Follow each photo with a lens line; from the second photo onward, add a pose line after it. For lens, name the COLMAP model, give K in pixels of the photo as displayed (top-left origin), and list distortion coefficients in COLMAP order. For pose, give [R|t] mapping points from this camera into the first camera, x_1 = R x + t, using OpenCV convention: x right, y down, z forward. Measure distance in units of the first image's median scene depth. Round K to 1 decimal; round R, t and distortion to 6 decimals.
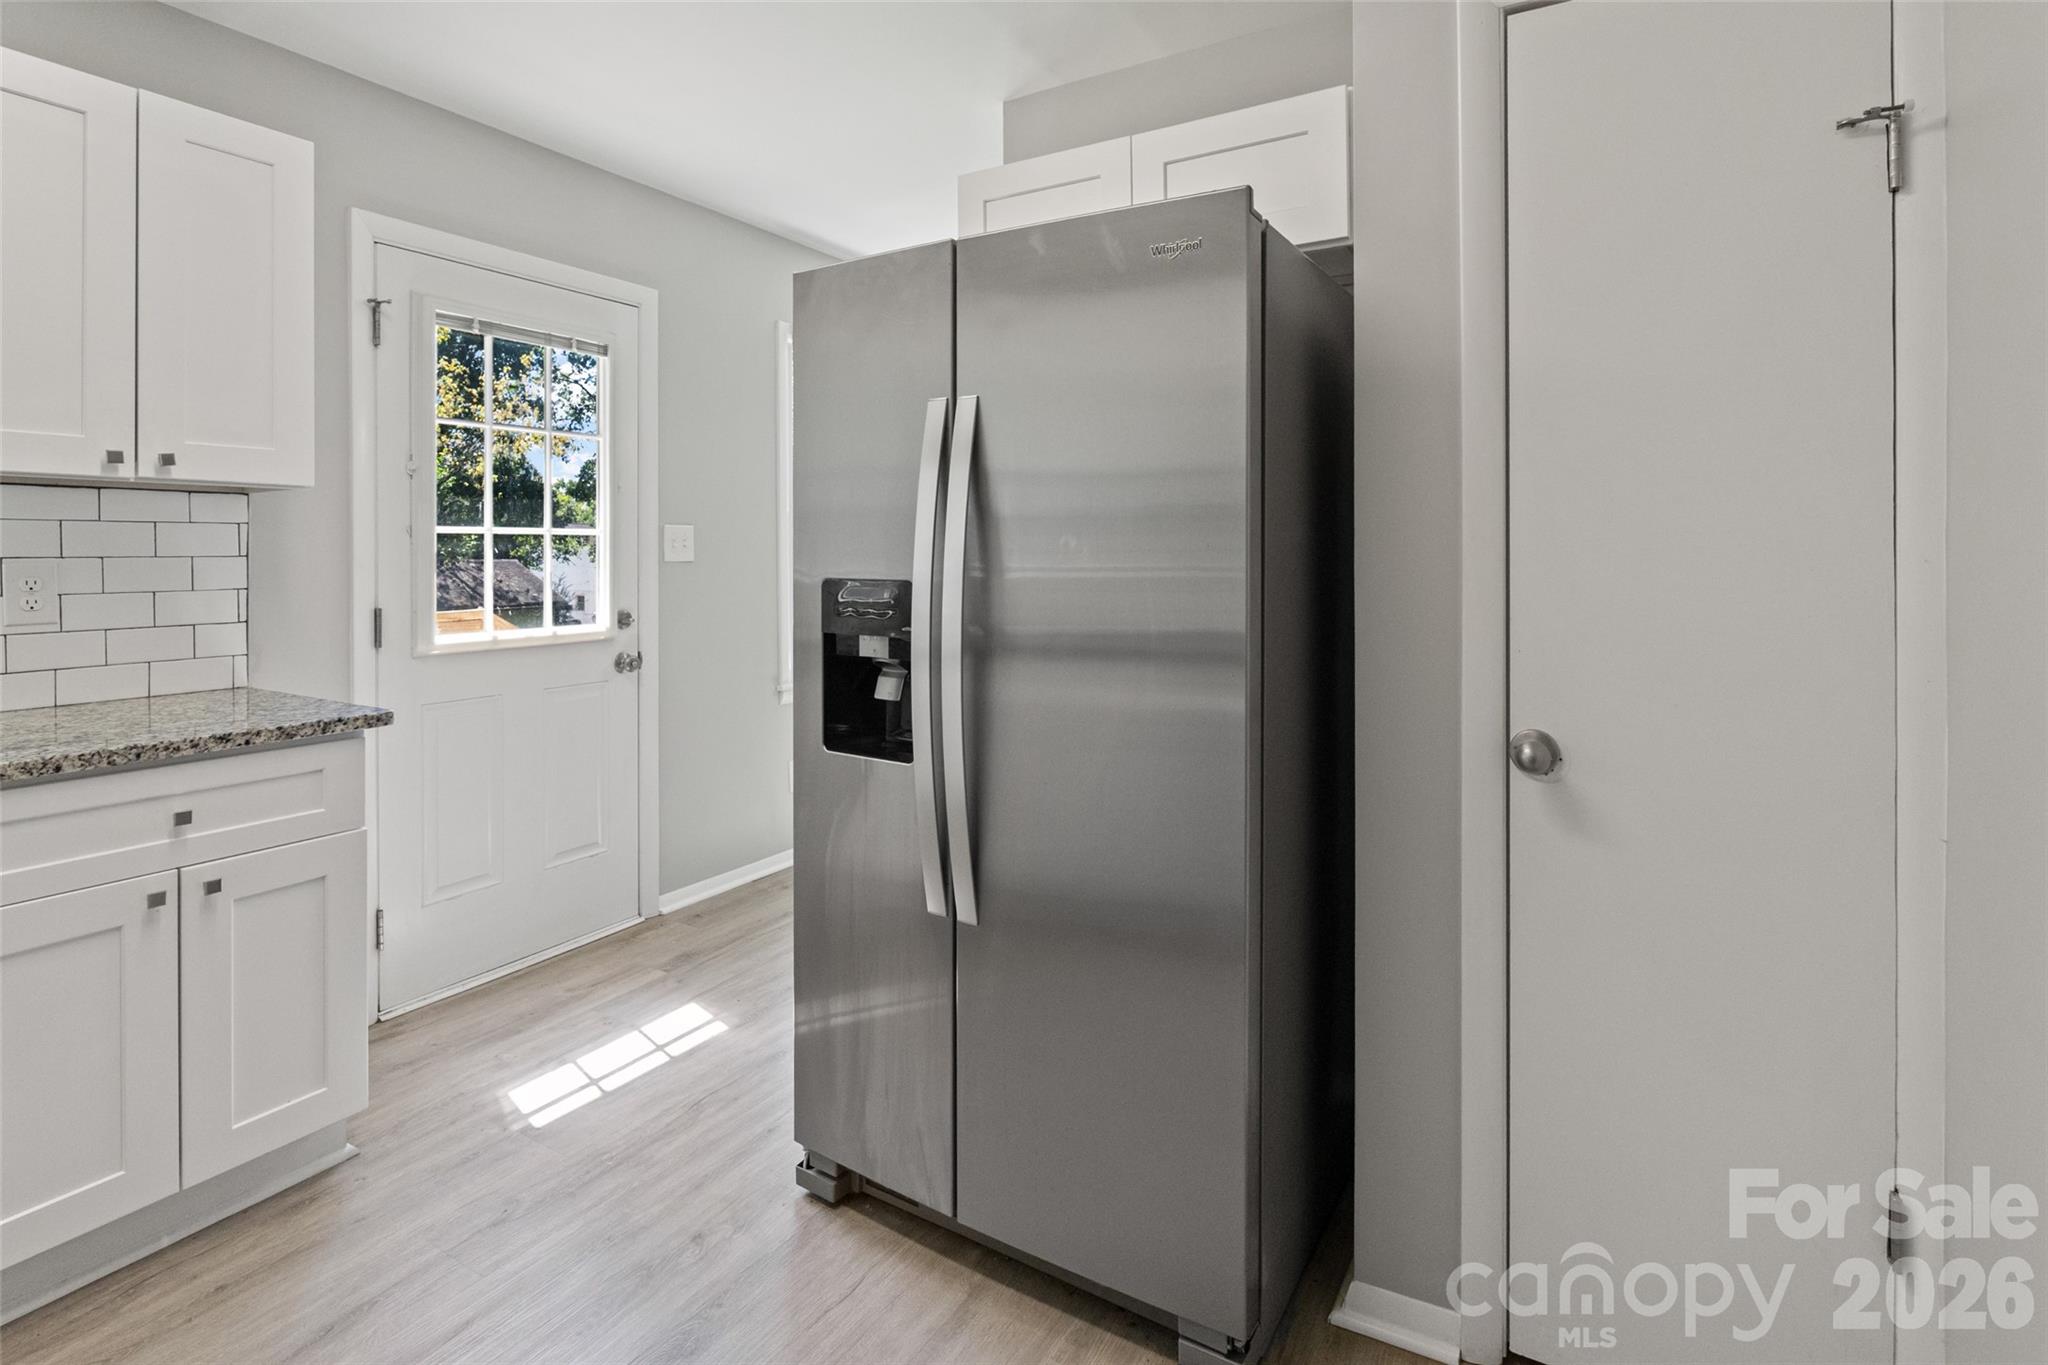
lens RADIAL K [[990.1, 0, 1025.4], [0, 990.1, 552.0], [0, 0, 1]] dist [-0.001647, -0.000442]
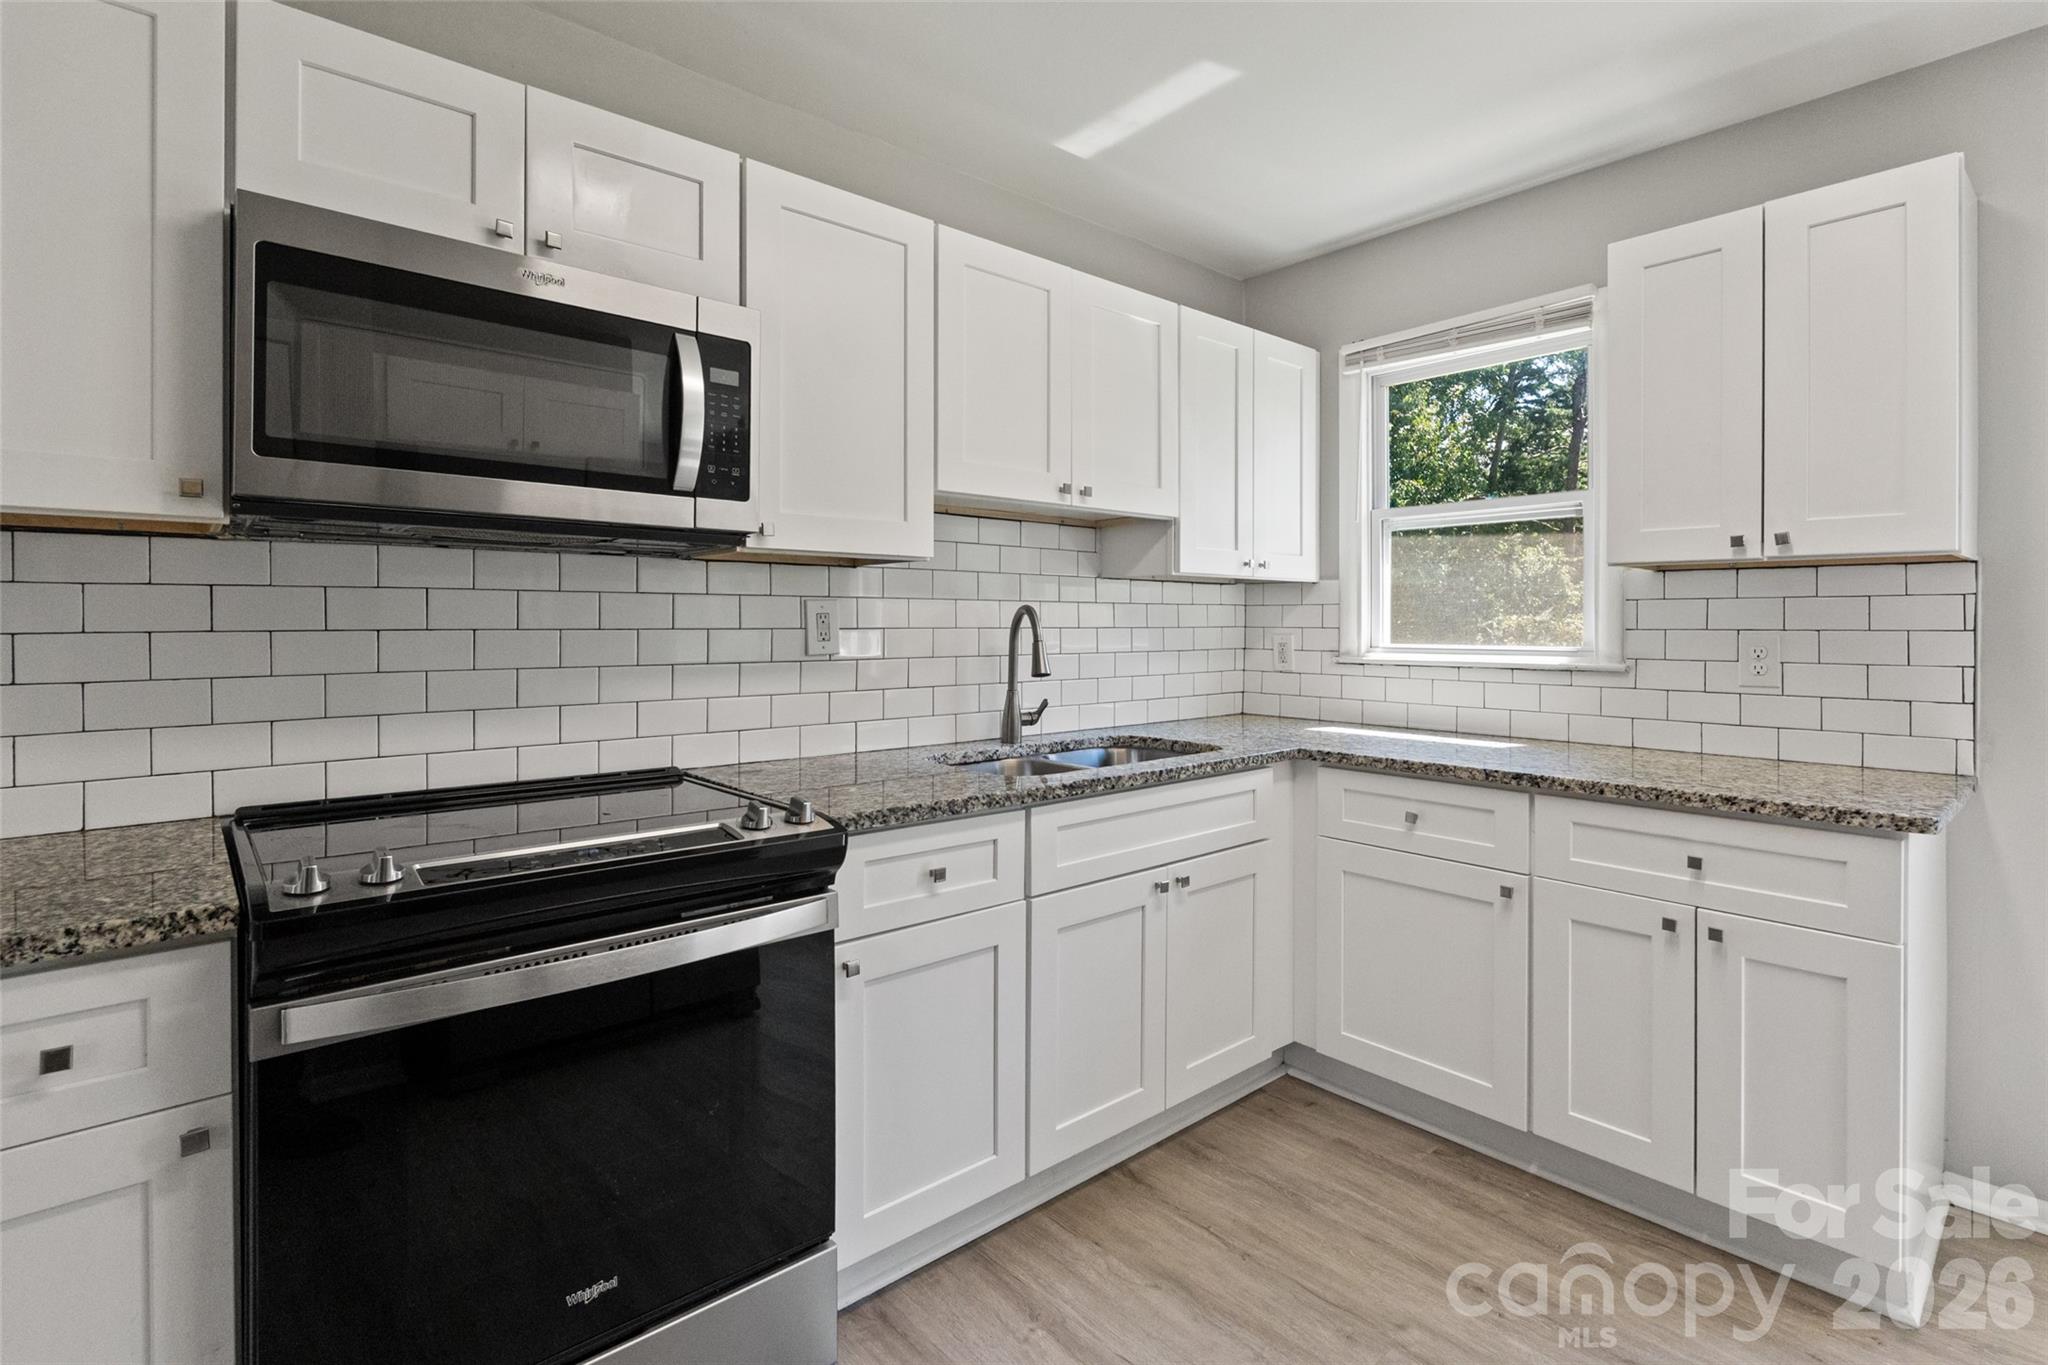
lens RADIAL K [[971.3, 0, 1024.2], [0, 971.3, 625.4], [0, 0, 1]] dist [-0.003073, -0.000230]
pose [[-0.316212, 0.001795, -0.948687, 0.384999], [-0.003068, 0.999991, 0.002915, -0.000409], [0.948683, 0.003833, -0.316204, 0.562011]]
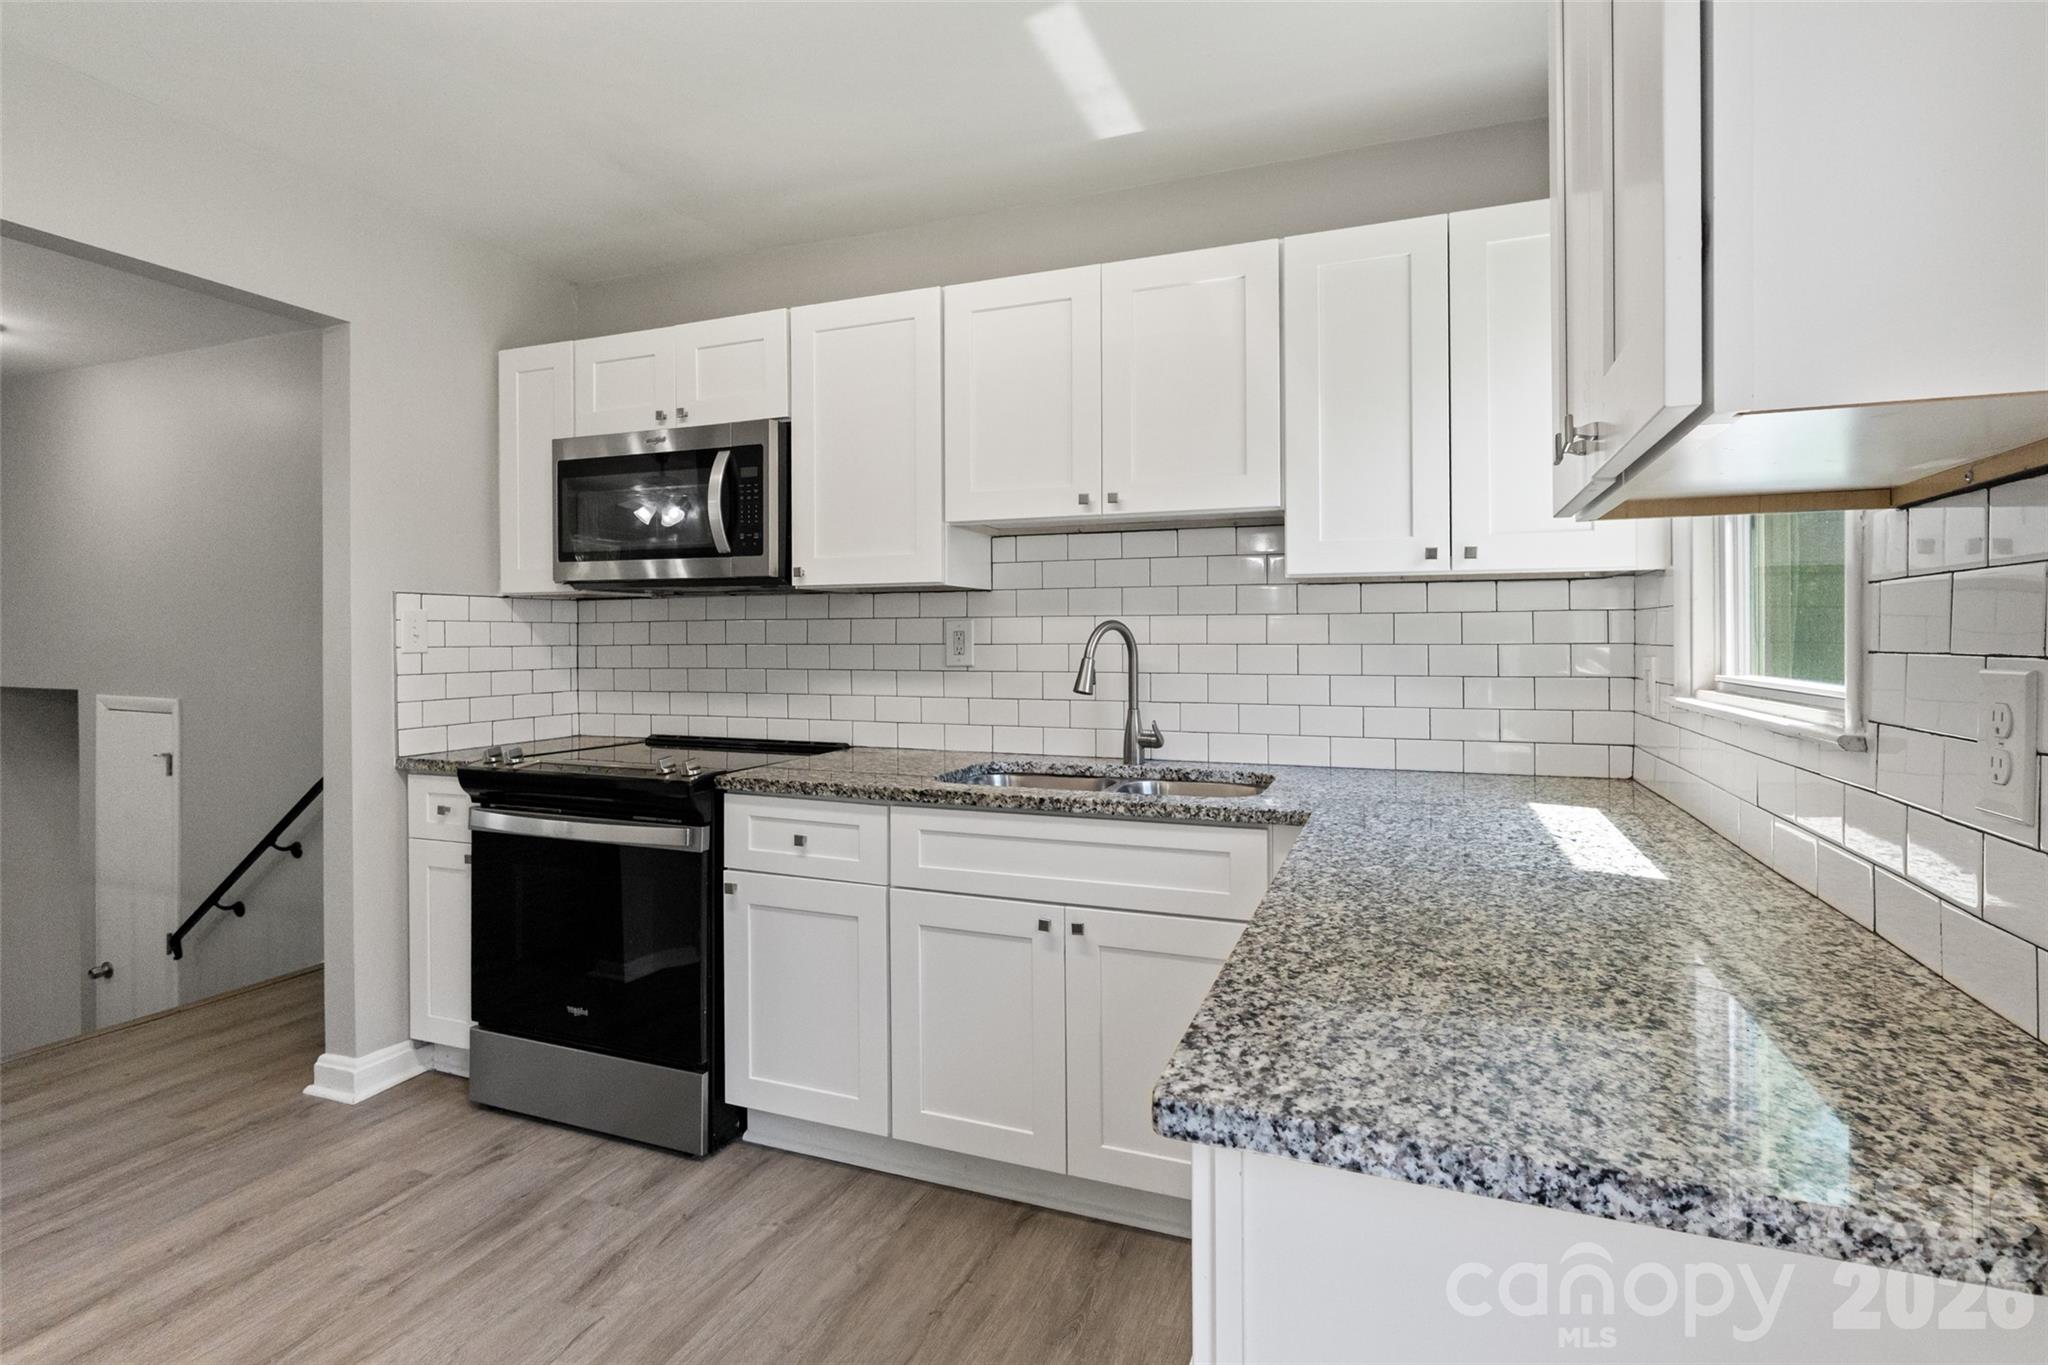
lens RADIAL K [[980.1, 0, 1032.2], [0, 980.1, 638.9], [0, 0, 1]] dist [0.000364, -0.000388]
pose [[-0.987067, 0.002549, -0.160288, -0.569494], [0.002195, 0.999995, 0.002385, -0.003203], [0.160293, 0.002003, -0.987067, 1.409231]]
